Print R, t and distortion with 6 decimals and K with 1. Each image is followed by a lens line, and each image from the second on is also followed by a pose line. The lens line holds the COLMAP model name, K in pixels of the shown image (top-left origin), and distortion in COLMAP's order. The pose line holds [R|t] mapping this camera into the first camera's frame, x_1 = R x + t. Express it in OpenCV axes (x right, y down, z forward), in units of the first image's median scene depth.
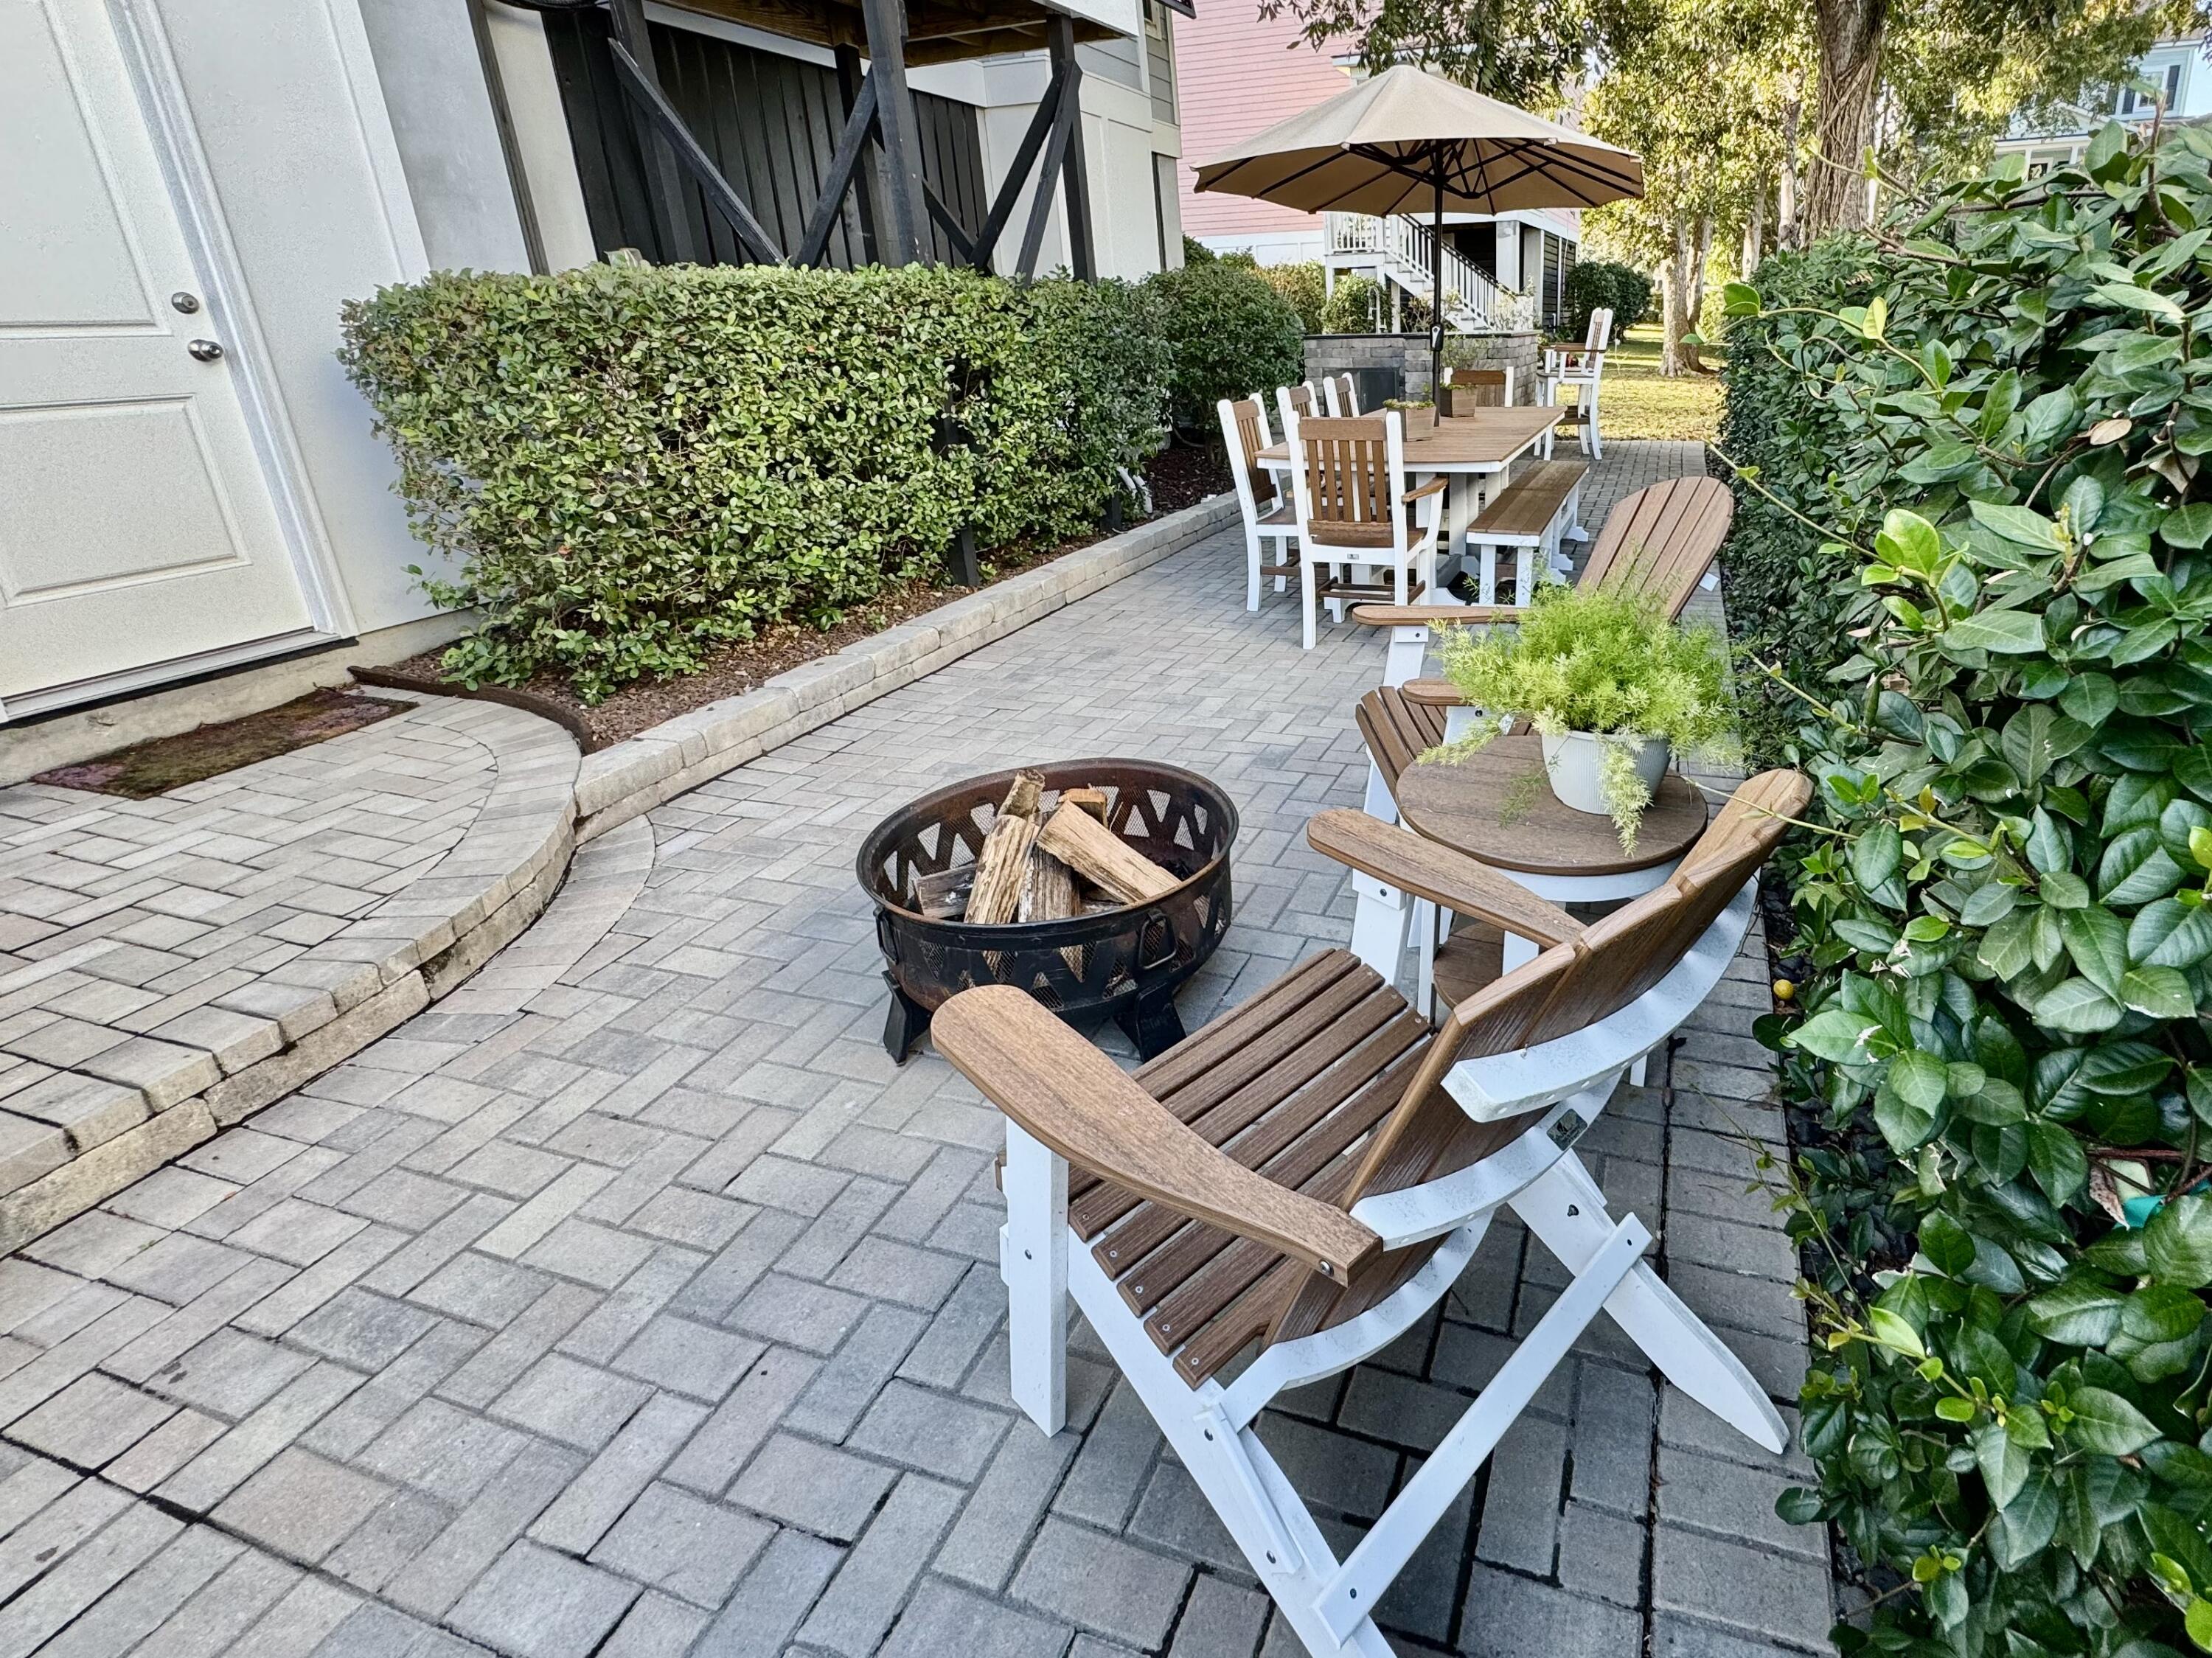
lens RADIAL K [[1012.3, 0, 1110.0], [0, 1012.3, 825.5], [0, 0, 1]] dist [-0.000487, -0.000064]
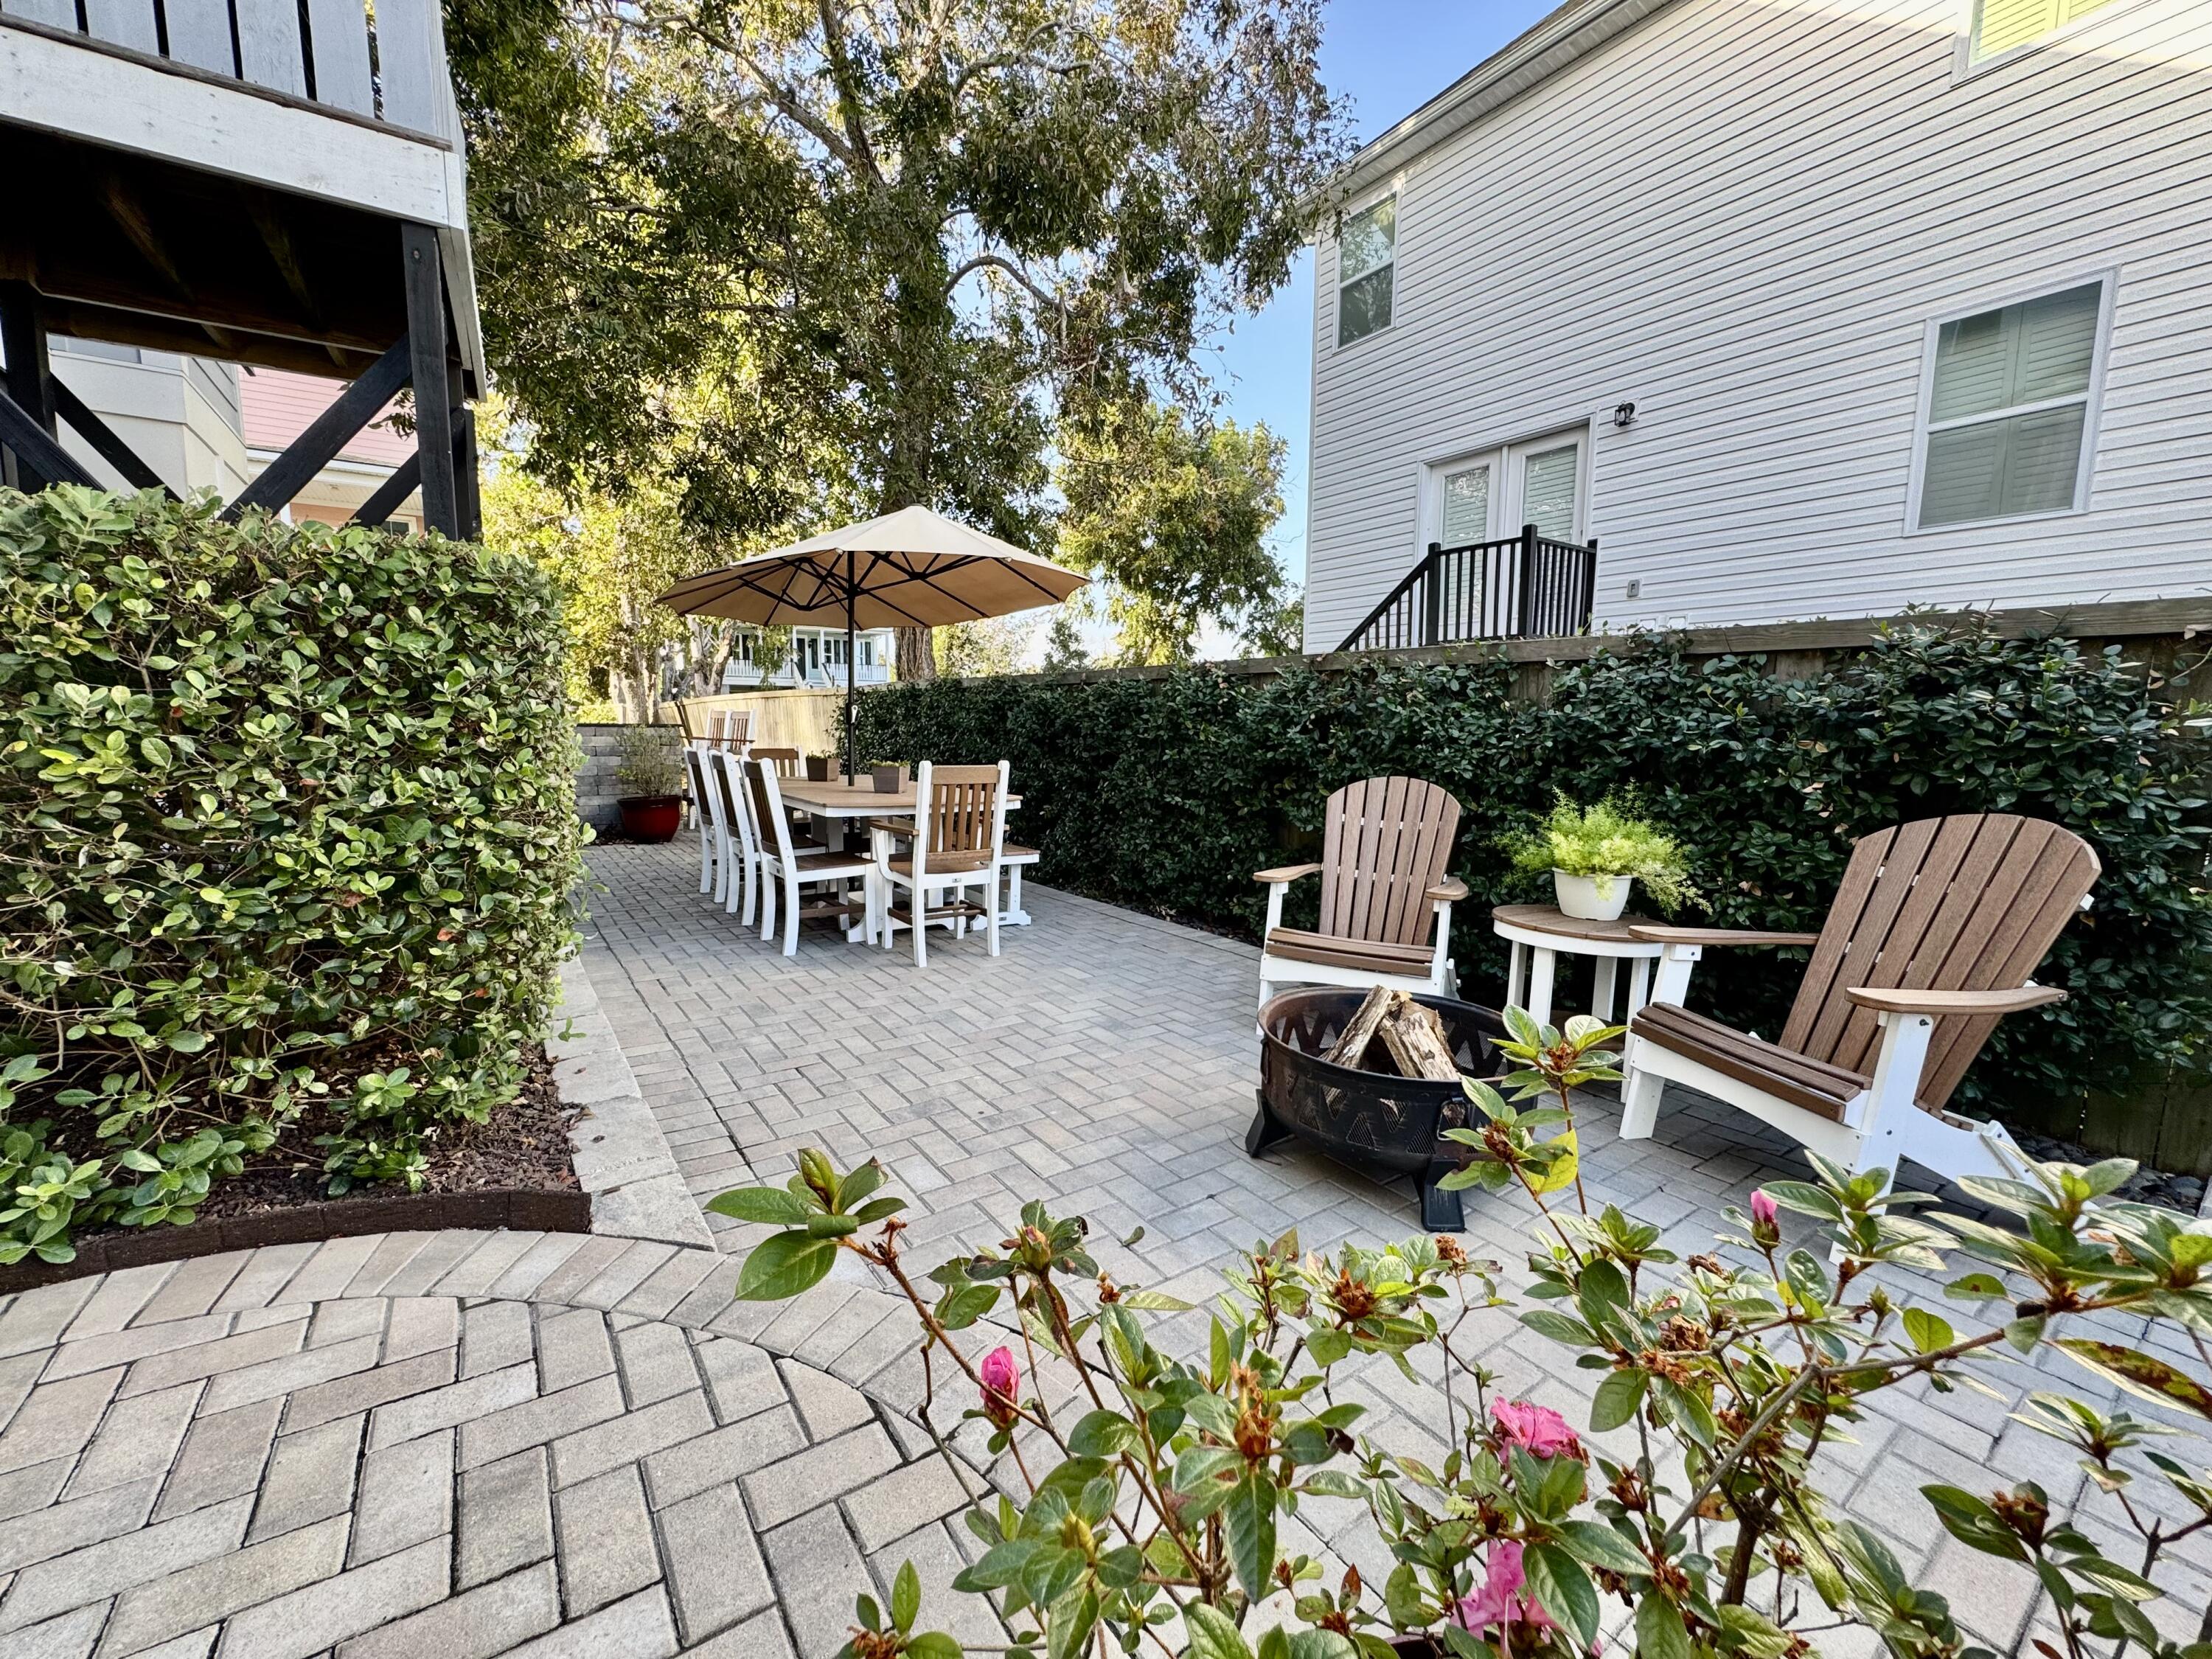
lens RADIAL K [[1012.4, 0, 1107.3], [0, 1012.4, 839.6], [0, 0, 1]] dist [-0.000487, -0.000064]
pose [[0.520541, -0.044979, 0.852651, -0.718314], [0.341283, 0.926332, -0.159486, -0.067711], [-0.782664, 0.374014, 0.497544, 0.283562]]
